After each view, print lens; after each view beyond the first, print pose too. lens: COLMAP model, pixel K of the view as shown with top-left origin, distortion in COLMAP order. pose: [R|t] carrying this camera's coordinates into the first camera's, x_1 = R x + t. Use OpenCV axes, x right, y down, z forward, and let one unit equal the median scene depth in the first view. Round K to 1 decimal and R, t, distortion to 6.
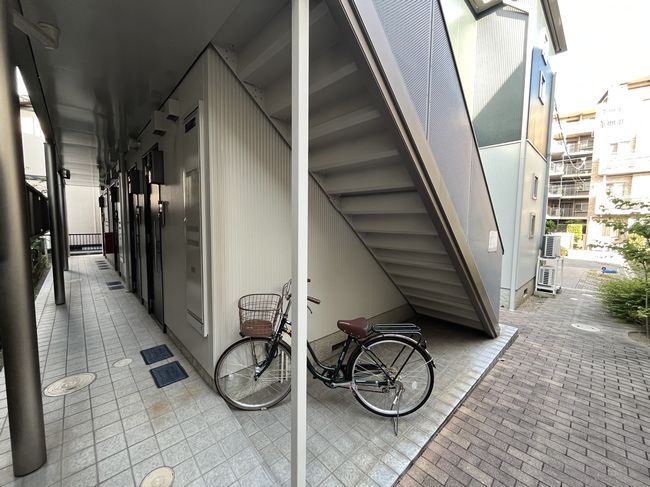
lens RADIAL K [[263.3, 0, 325.0], [0, 263.3, 242.2], [0, 0, 1]] dist [0.000257, -0.000711]
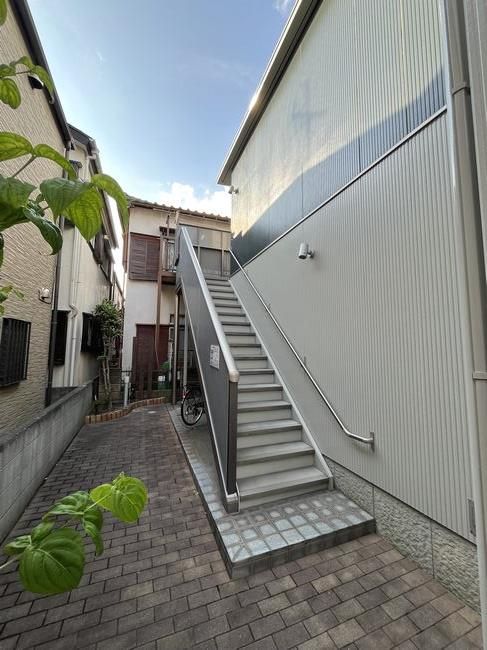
lens RADIAL K [[263.3, 0, 243.5], [0, 263.3, 322.3], [0, 0, 1]] dist [0.000257, -0.000711]
pose [[-0.381079, -0.102843, -0.918805, 1.621119], [-0.086164, 0.993419, -0.075457, -0.069955], [0.920518, 0.050413, -0.387433, 1.602011]]
